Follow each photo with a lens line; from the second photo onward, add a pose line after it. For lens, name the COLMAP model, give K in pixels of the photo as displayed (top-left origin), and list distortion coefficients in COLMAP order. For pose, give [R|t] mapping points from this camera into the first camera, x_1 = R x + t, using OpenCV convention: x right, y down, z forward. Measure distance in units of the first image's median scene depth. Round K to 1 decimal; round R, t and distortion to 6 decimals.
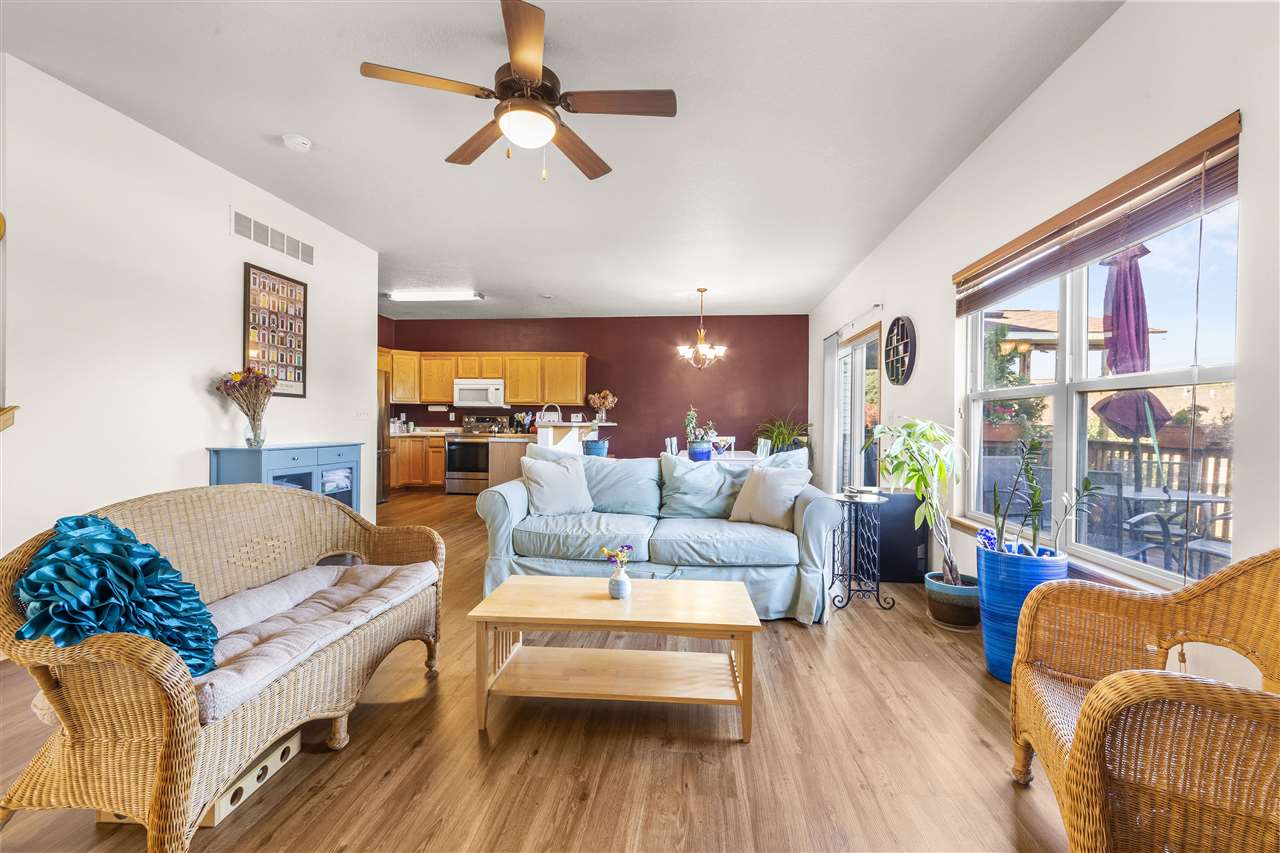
lens RADIAL K [[520.3, 0, 640.0], [0, 520.3, 426.5], [0, 0, 1]] dist [0.000348, -0.000022]
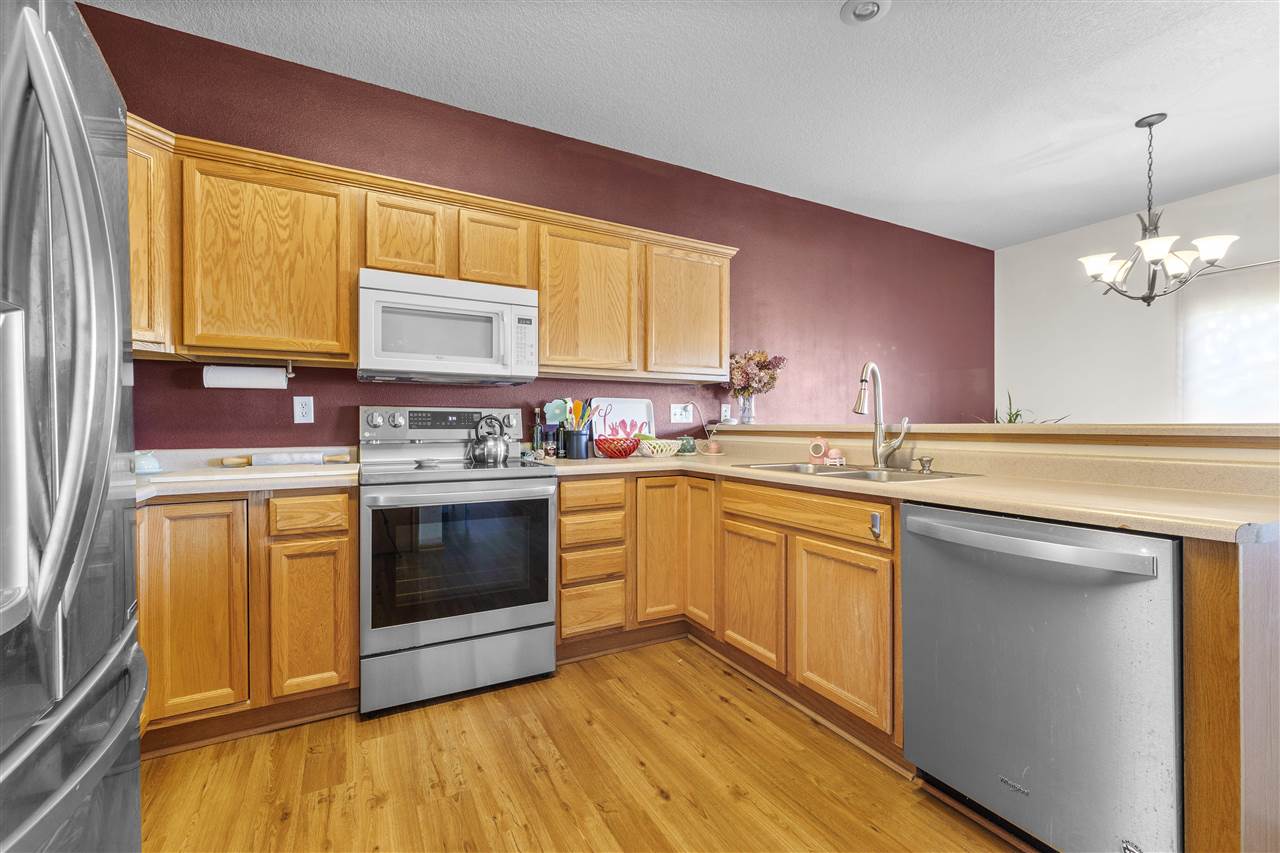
lens RADIAL K [[516.4, 0, 640.0], [0, 516.4, 426.5], [0, 0, 1]] dist [0.000175, -0.000008]
pose [[0.844100, -0.013480, 0.536017, -0.389645], [0.015134, 0.999885, 0.001313, -0.007636], [-0.535972, 0.007004, 0.844206, 0.717943]]
